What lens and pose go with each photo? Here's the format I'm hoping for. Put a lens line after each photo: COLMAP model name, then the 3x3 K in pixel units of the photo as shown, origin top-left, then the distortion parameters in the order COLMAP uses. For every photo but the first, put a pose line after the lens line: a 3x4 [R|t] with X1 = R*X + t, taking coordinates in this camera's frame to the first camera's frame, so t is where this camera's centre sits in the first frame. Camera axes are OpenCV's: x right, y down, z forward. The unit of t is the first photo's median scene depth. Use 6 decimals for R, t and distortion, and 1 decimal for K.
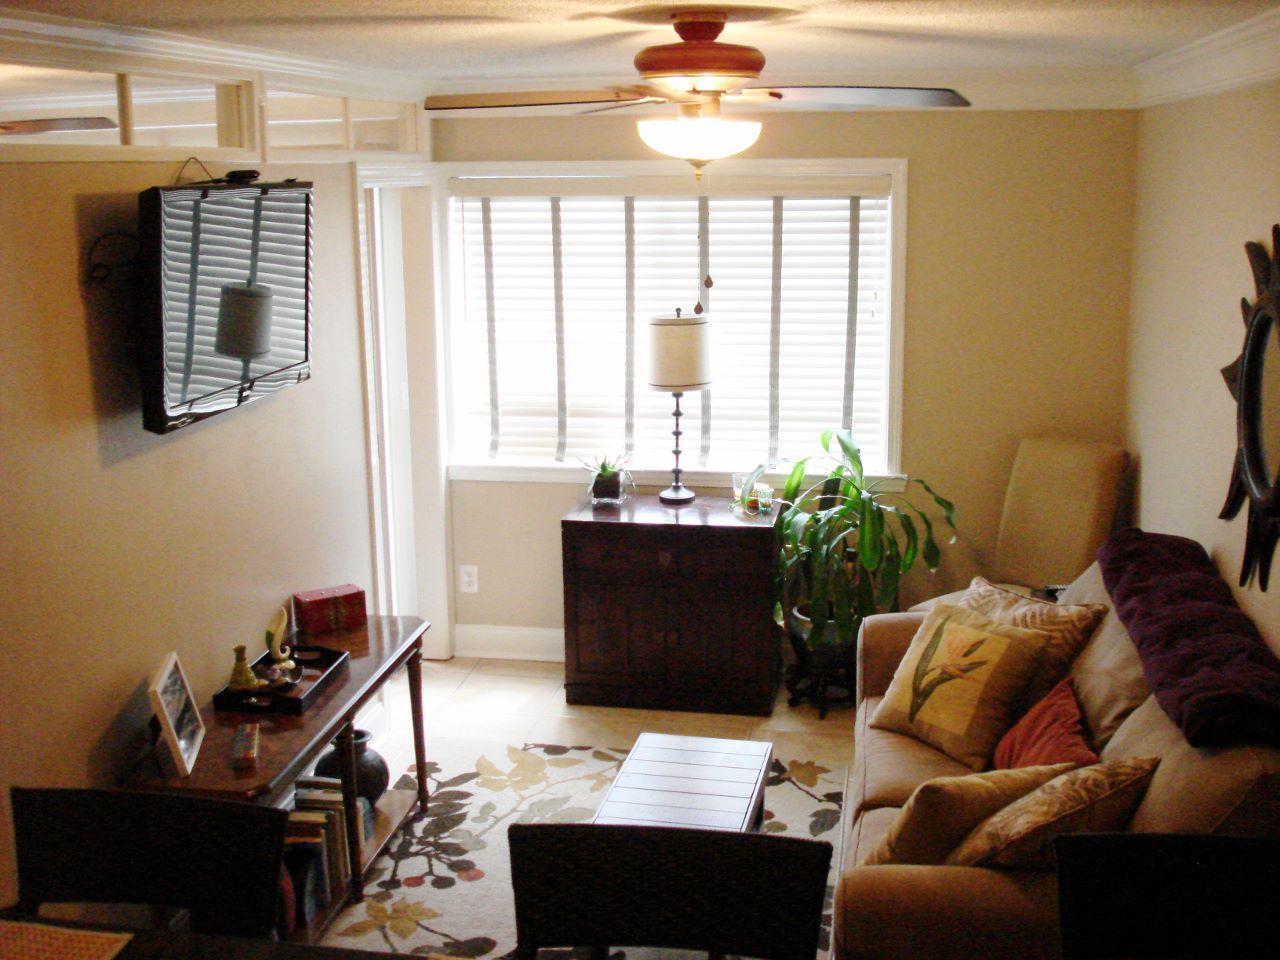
lens RADIAL K [[1422.7, 0, 640.0], [0, 1422.7, 480.0], [0, 0, 1]] dist [-0.076289, -0.299178]
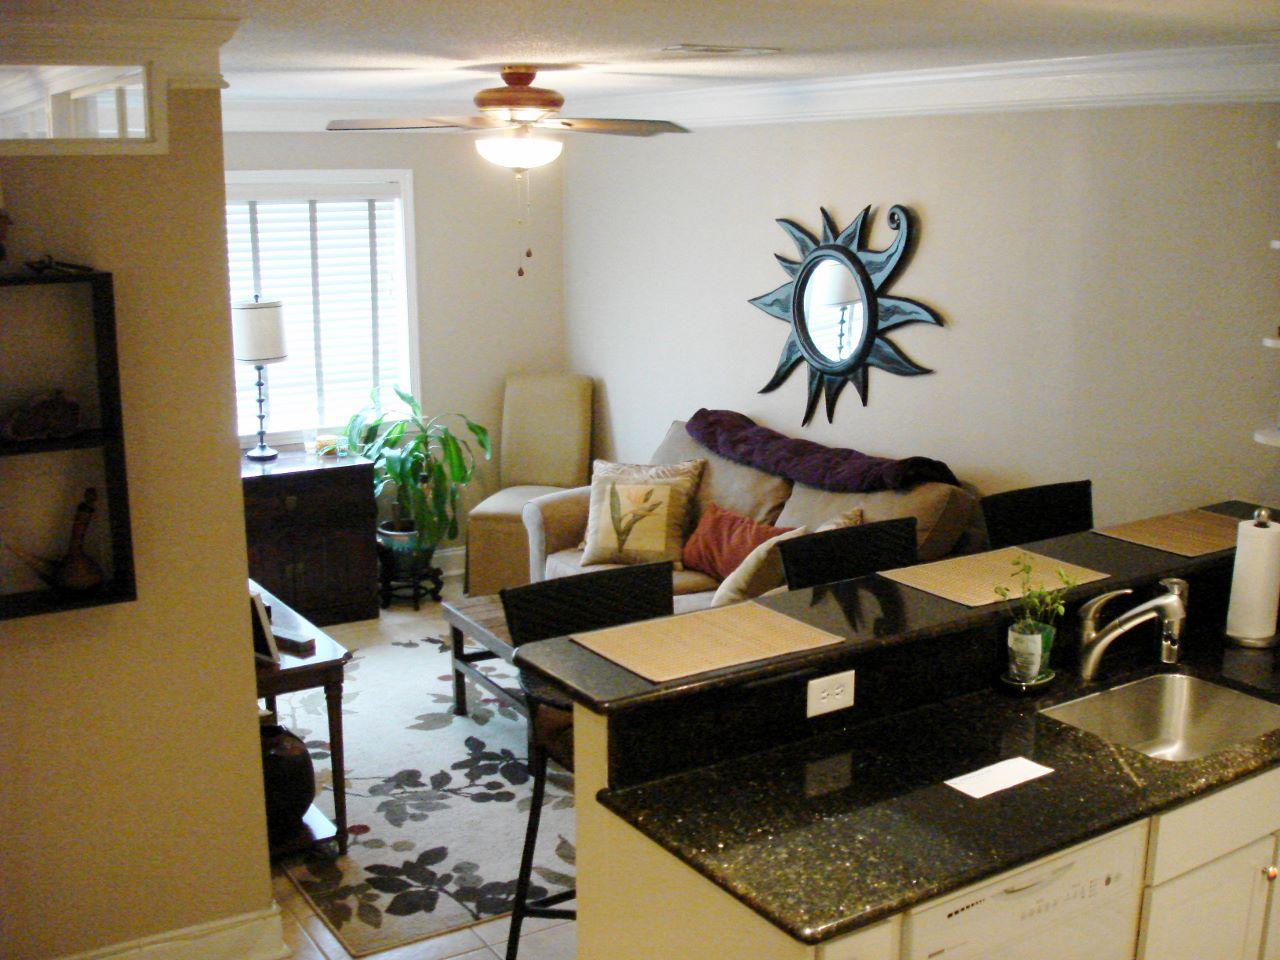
lens RADIAL K [[1422.7, 0, 640.0], [0, 1422.7, 480.0], [0, 0, 1]] dist [-0.076289, -0.299178]
pose [[0.759094, -0.127068, 0.638459, -0.501956], [0.133310, 0.990322, 0.038599, 0.029814], [-0.637185, 0.055813, 0.768688, -0.102397]]
